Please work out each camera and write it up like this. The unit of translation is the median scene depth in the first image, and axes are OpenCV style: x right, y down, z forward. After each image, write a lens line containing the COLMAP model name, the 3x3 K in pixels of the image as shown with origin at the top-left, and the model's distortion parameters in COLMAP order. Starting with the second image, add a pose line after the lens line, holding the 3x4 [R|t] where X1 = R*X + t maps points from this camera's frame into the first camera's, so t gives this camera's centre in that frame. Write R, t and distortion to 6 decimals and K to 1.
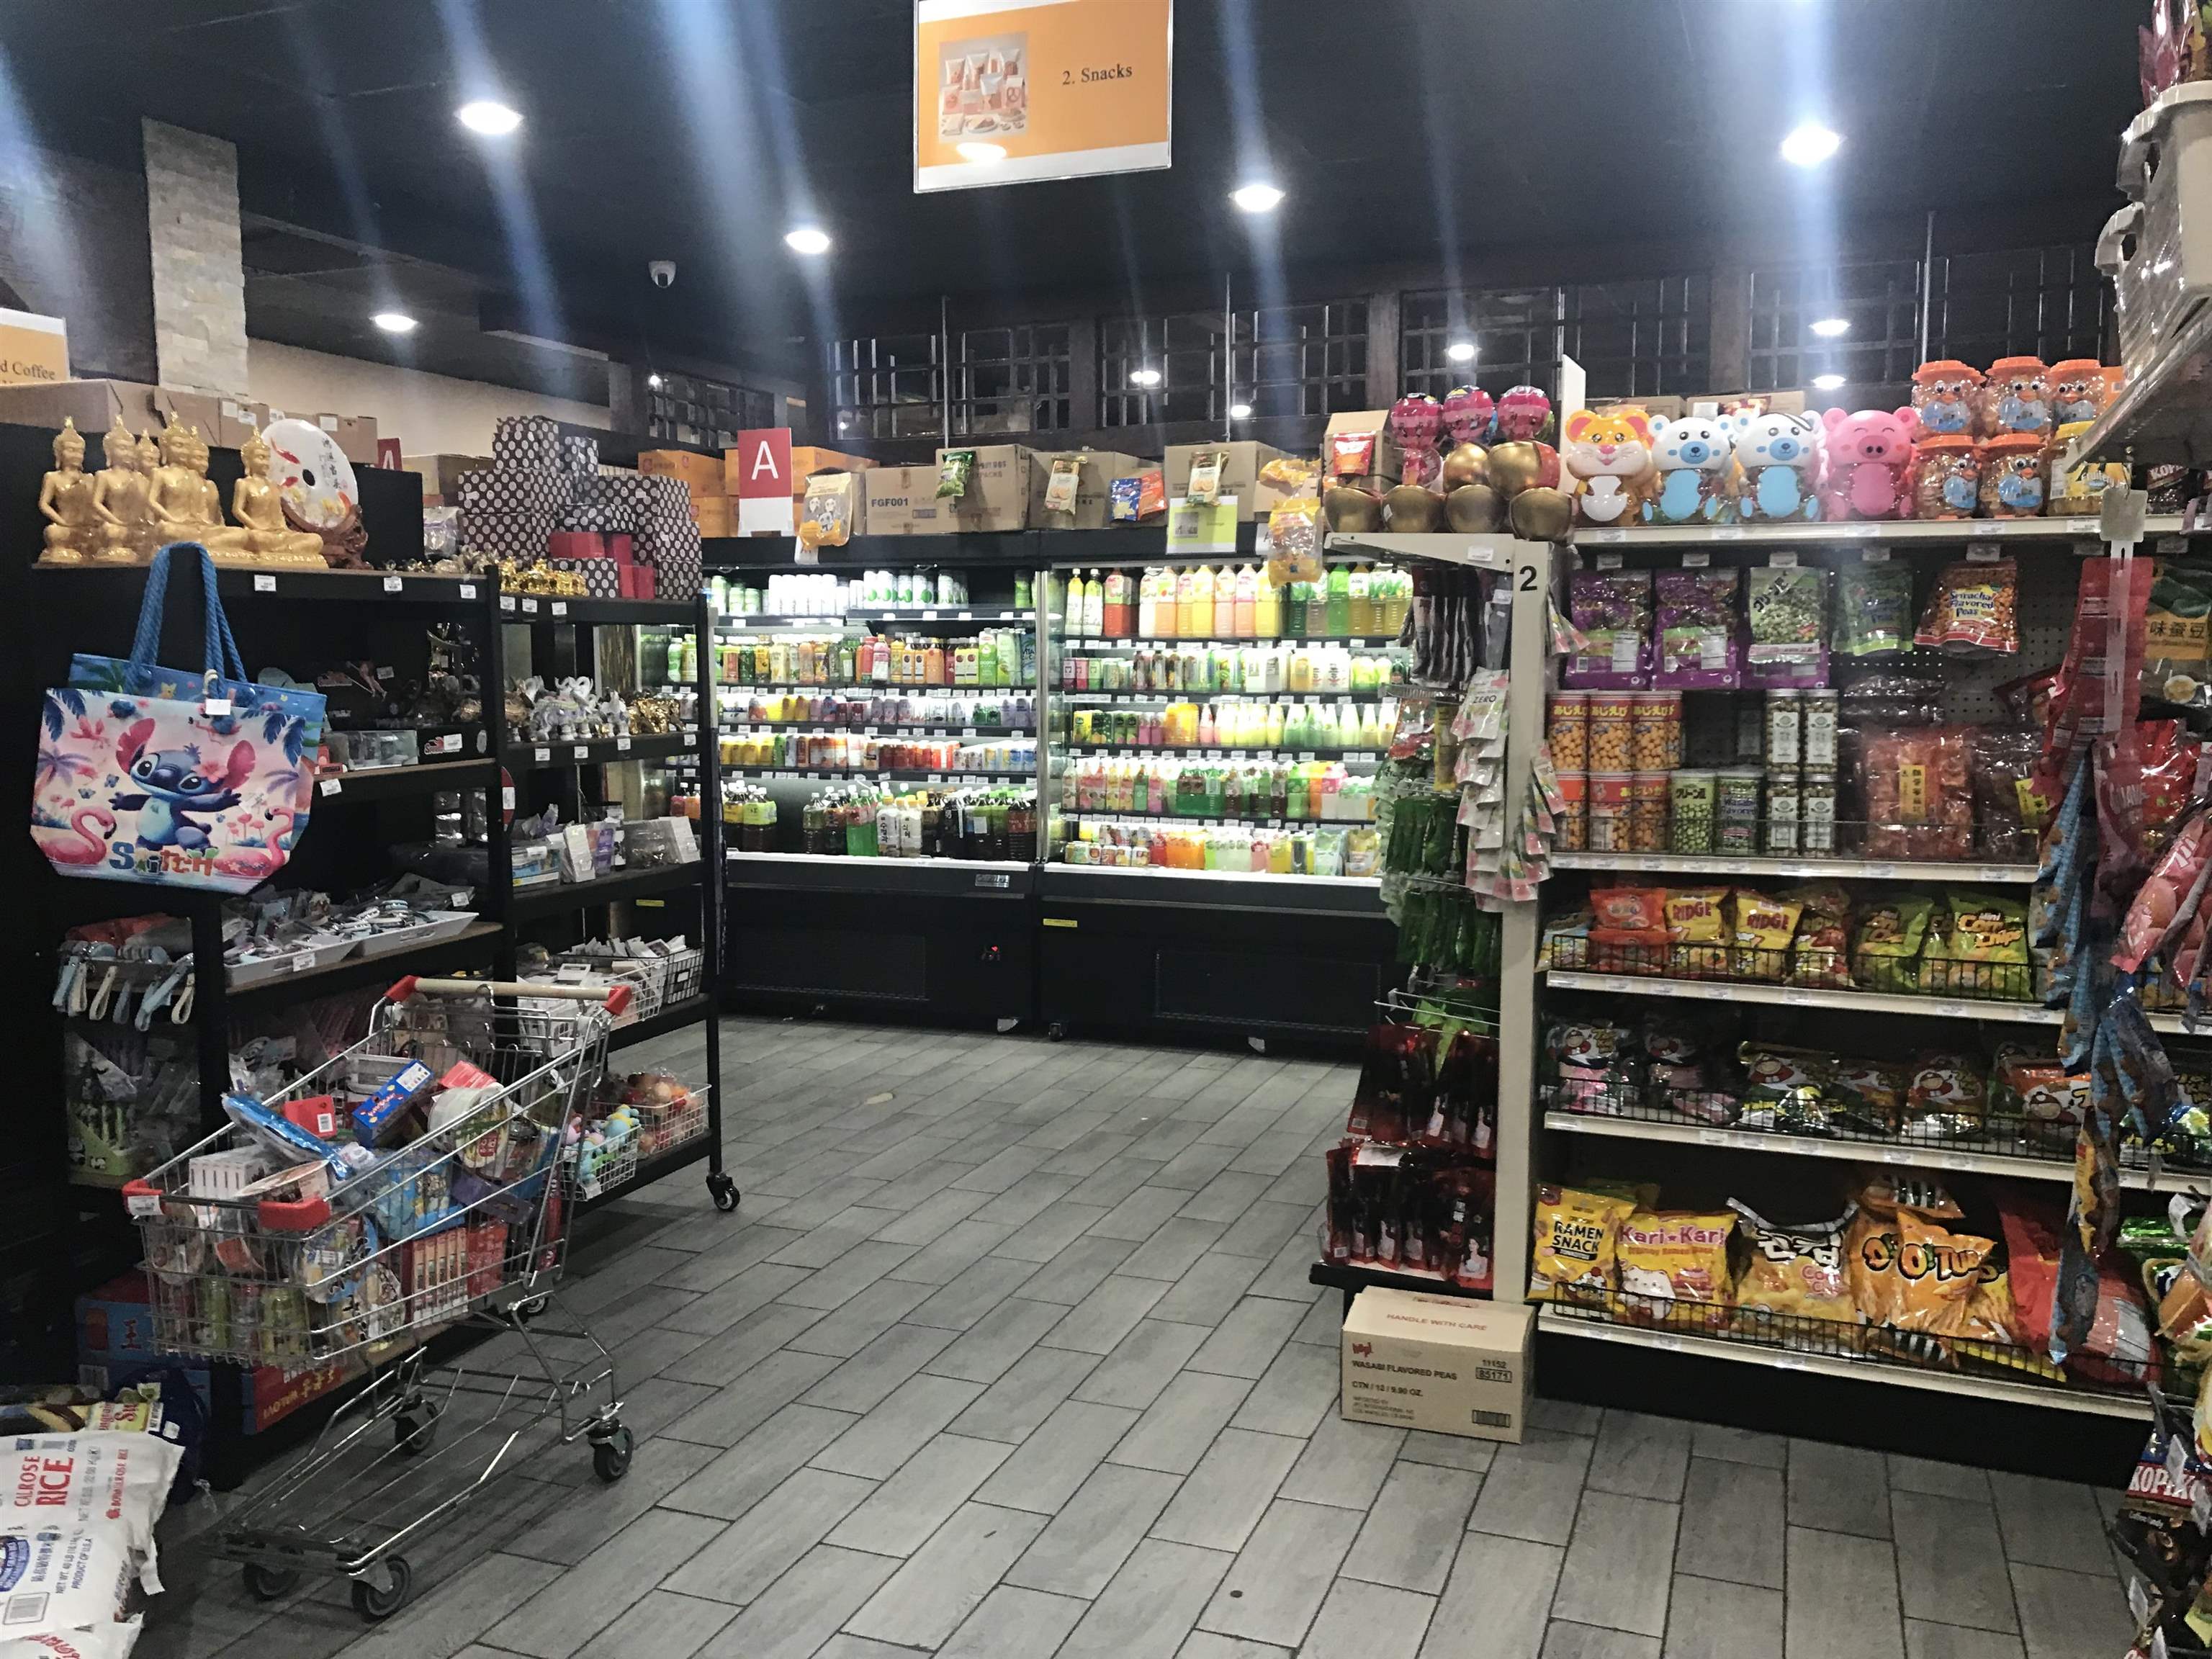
lens RADIAL K [[1792.8, 0, 1107.0], [0, 1792.8, 817.7], [0, 0, 1]] dist [-0.000879, -0.008874]
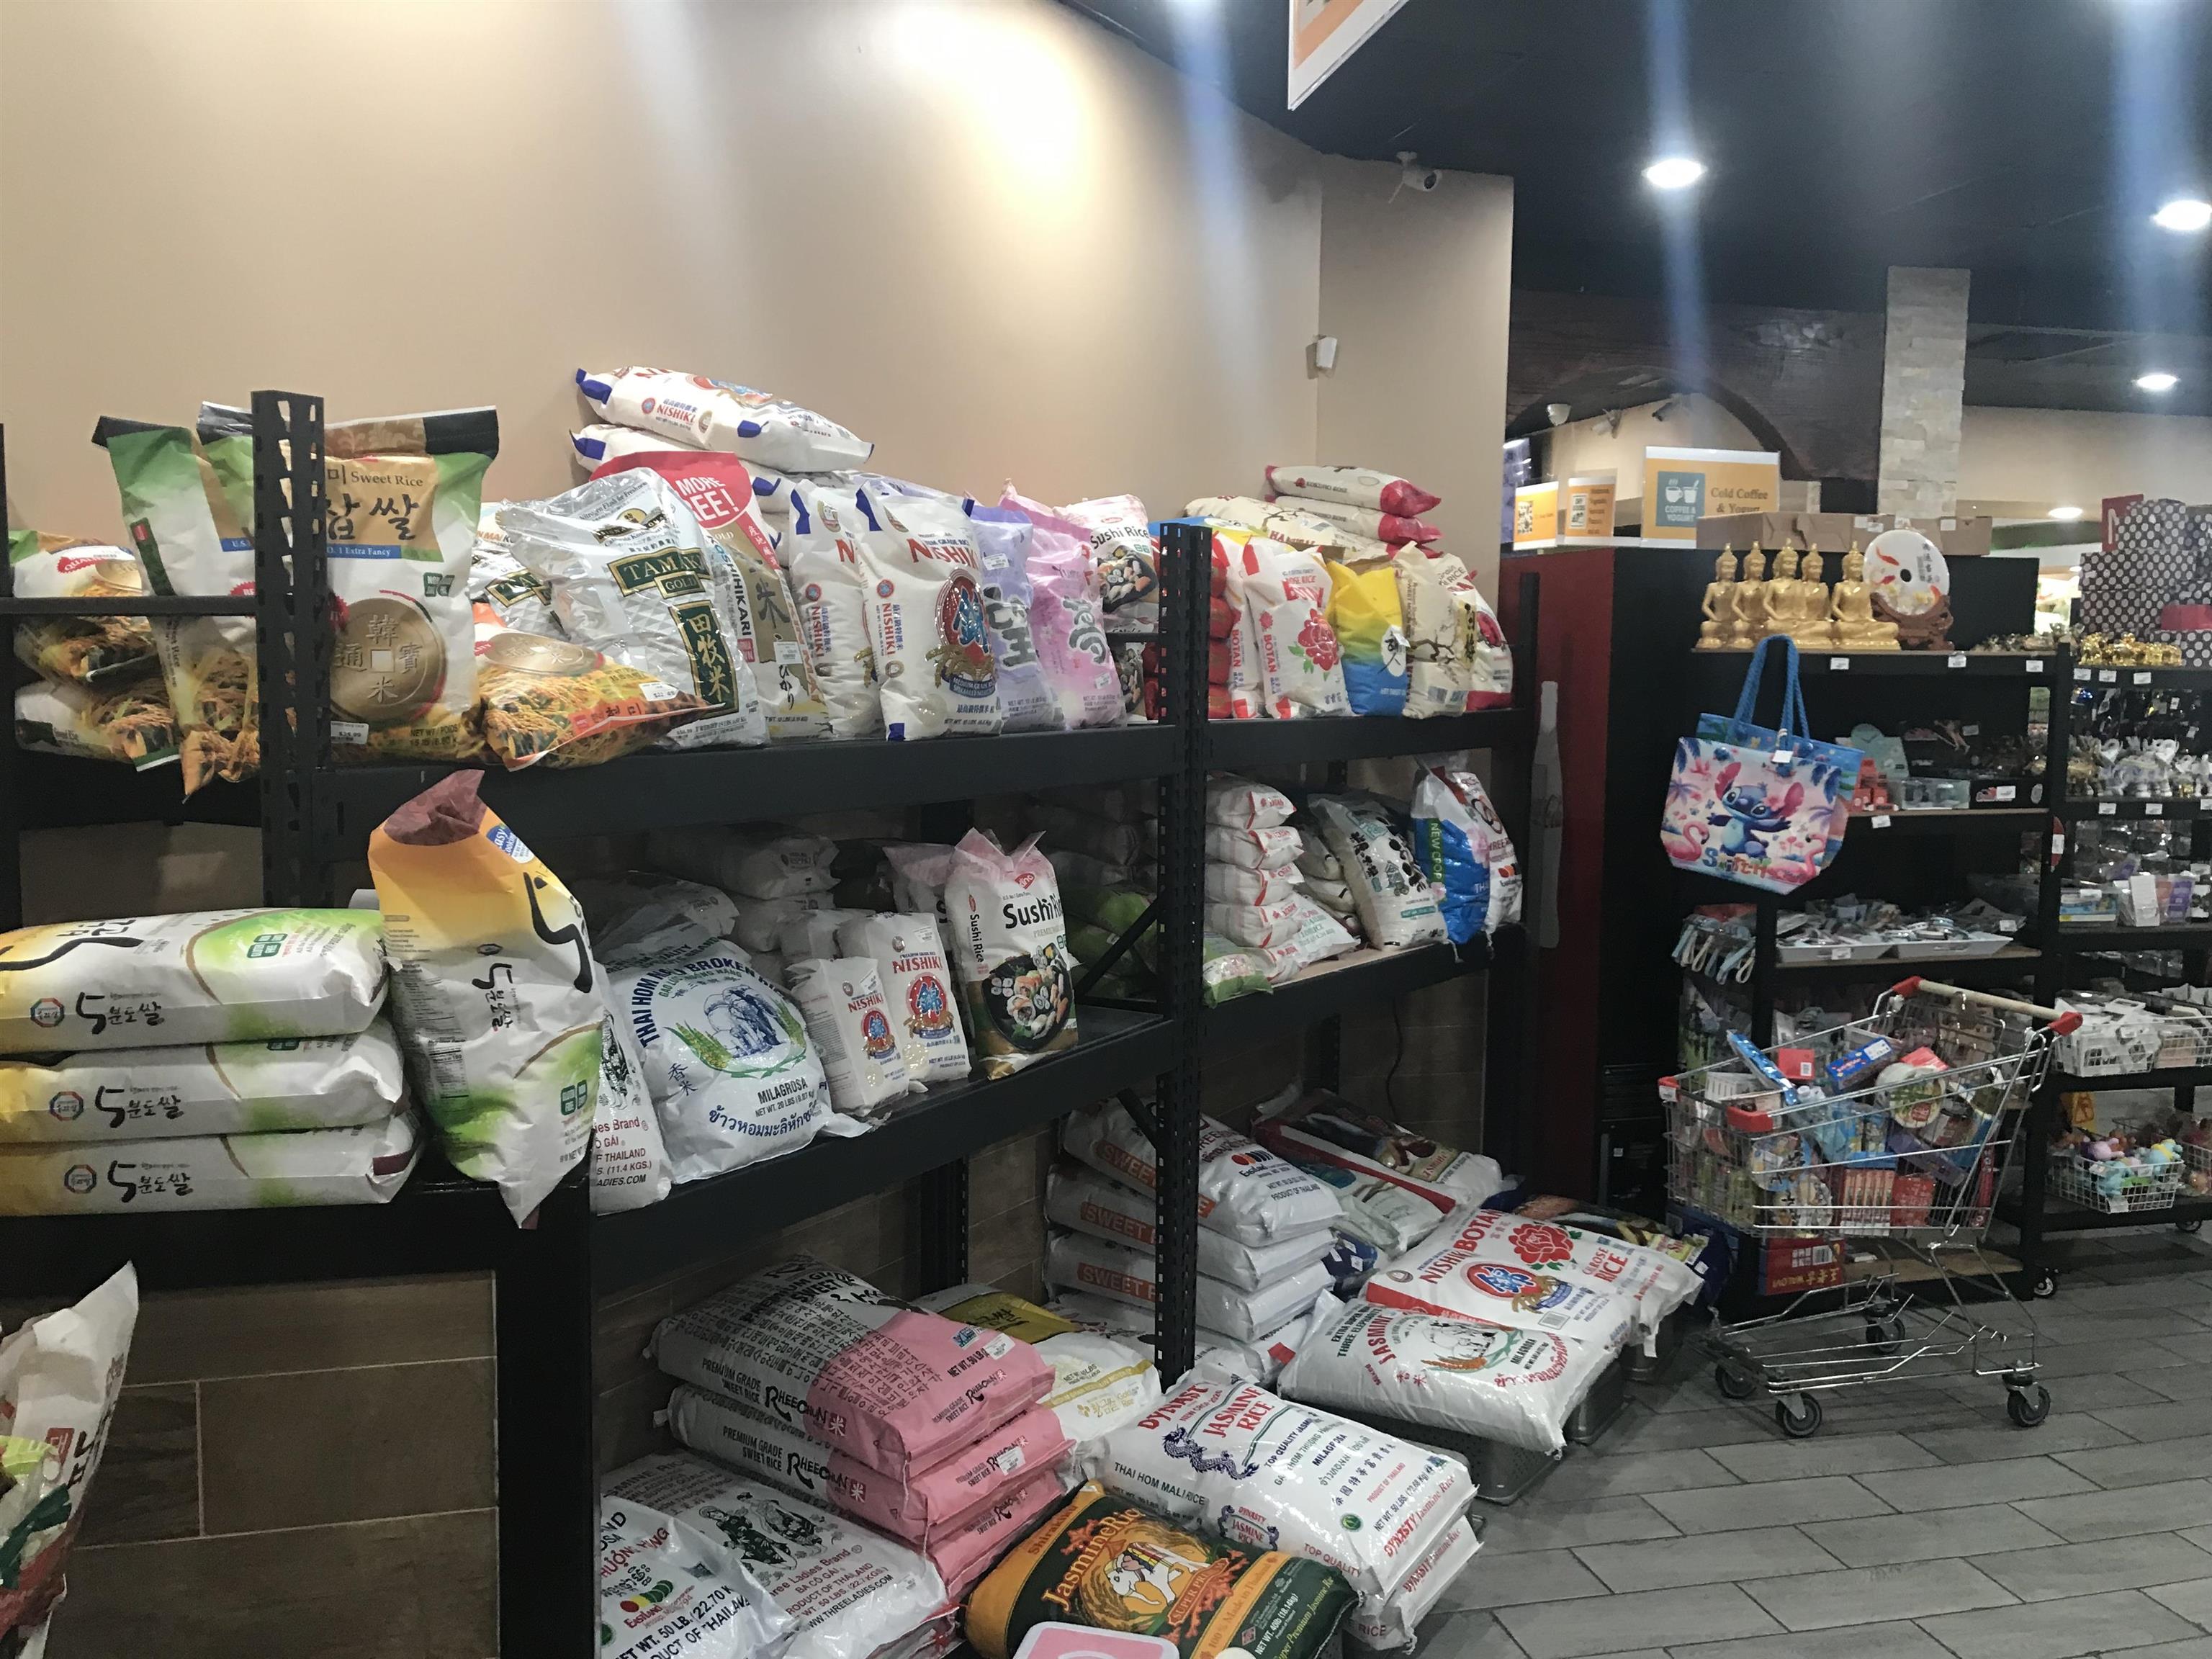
lens RADIAL K [[1844.9, 0, 1105.8], [0, 1844.9, 839.4], [0, 0, 1]] dist [0.138844, -0.464526]
pose [[0.555044, 0.093701, -0.826527, 0.382646], [-0.091013, 0.994511, 0.051626, -0.024141], [0.826827, 0.046570, 0.560525, -0.213871]]
